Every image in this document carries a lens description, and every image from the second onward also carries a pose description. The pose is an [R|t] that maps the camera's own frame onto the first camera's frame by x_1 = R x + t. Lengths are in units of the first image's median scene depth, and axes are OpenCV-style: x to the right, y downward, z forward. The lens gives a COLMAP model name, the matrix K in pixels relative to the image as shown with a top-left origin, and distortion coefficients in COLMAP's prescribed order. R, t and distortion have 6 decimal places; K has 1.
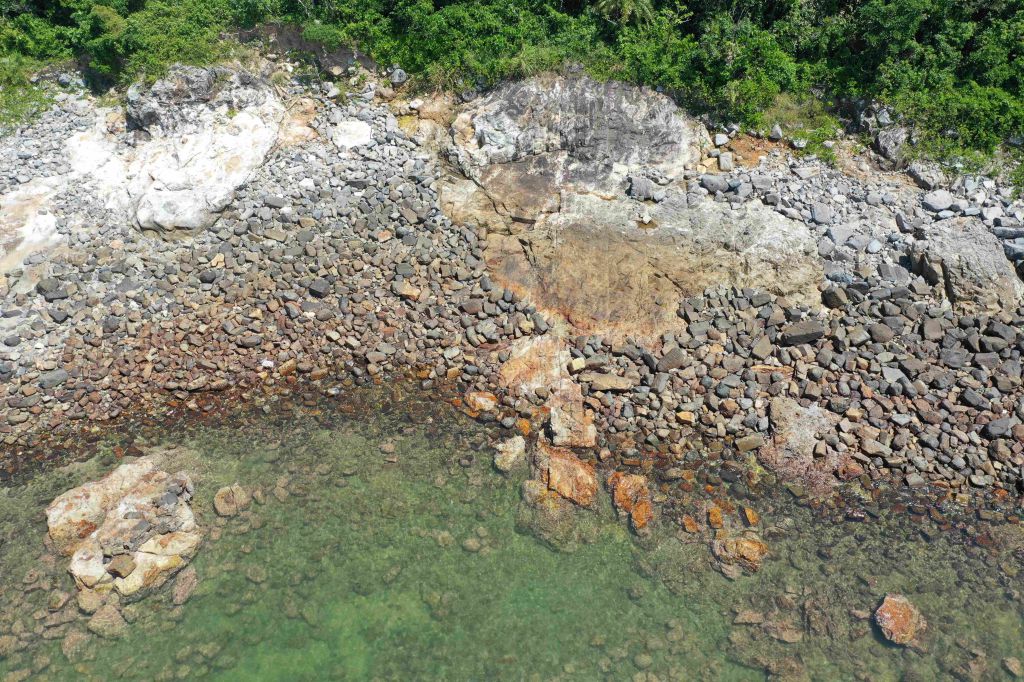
lens RADIAL K [[802.7, 0, 512.0], [0, 802.7, 341.0], [0, 0, 1]] dist [0.002287, -0.002158]
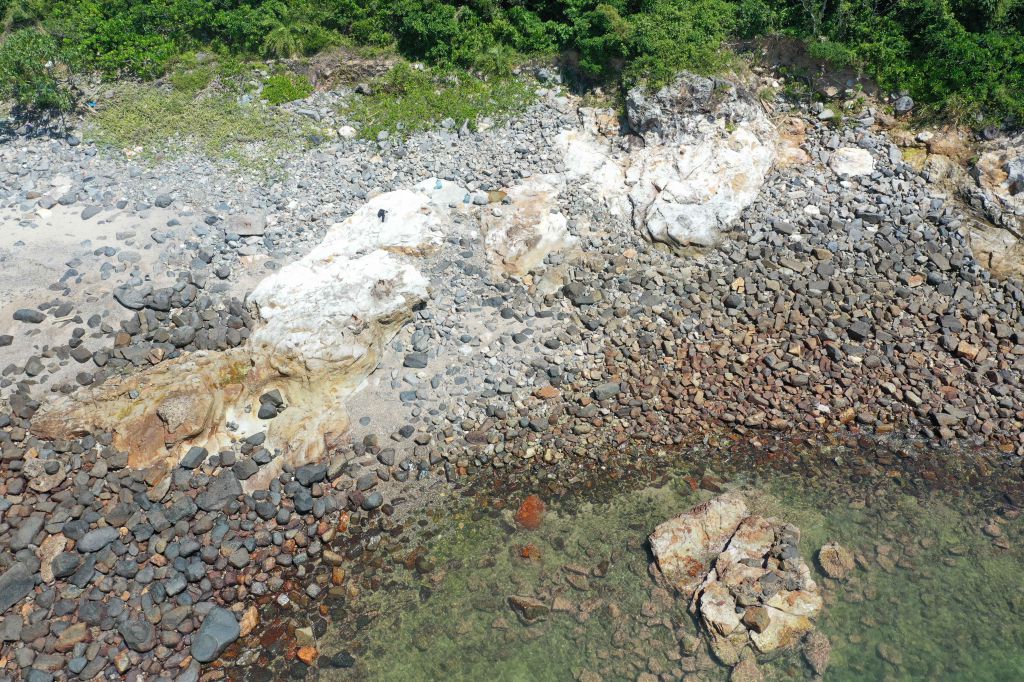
lens RADIAL K [[802.7, 0, 512.0], [0, 802.7, 341.0], [0, 0, 1]] dist [0.002287, -0.002158]
pose [[0.975693, 0.145247, -0.164091, -0.428097], [-0.144813, 0.989350, 0.014671, -0.008688], [0.164475, 0.009449, 0.986336, 0.017670]]
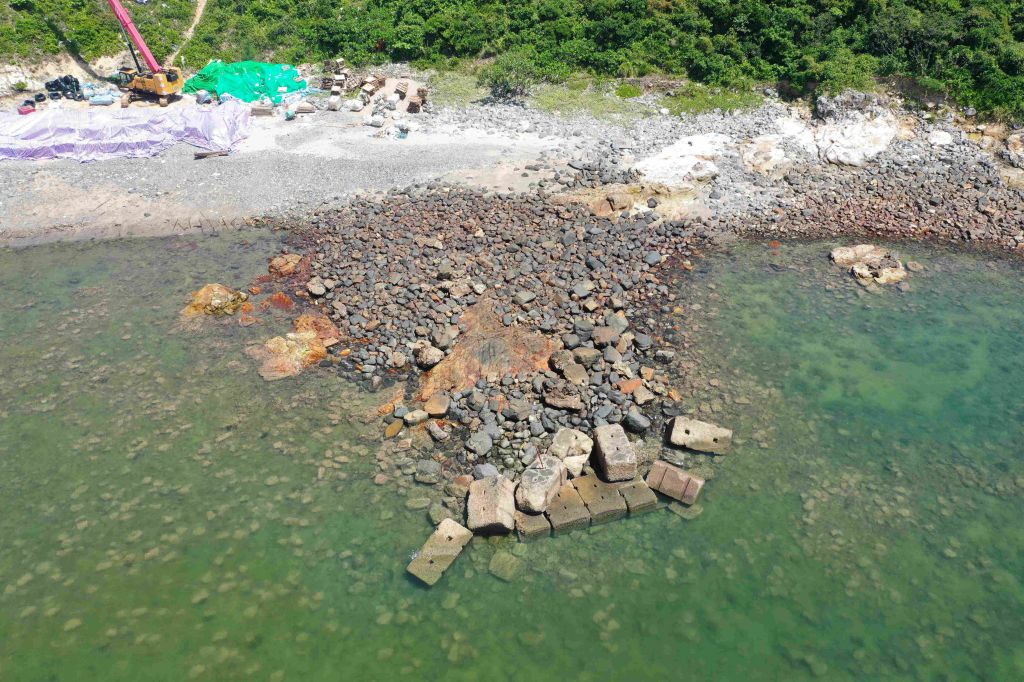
lens RADIAL K [[802.7, 0, 512.0], [0, 802.7, 341.0], [0, 0, 1]] dist [0.002287, -0.002158]
pose [[0.925887, 0.213007, -0.312028, -0.450775], [-0.253028, 0.962933, -0.093468, 0.609922], [0.280553, 0.165493, 0.945464, -0.909202]]
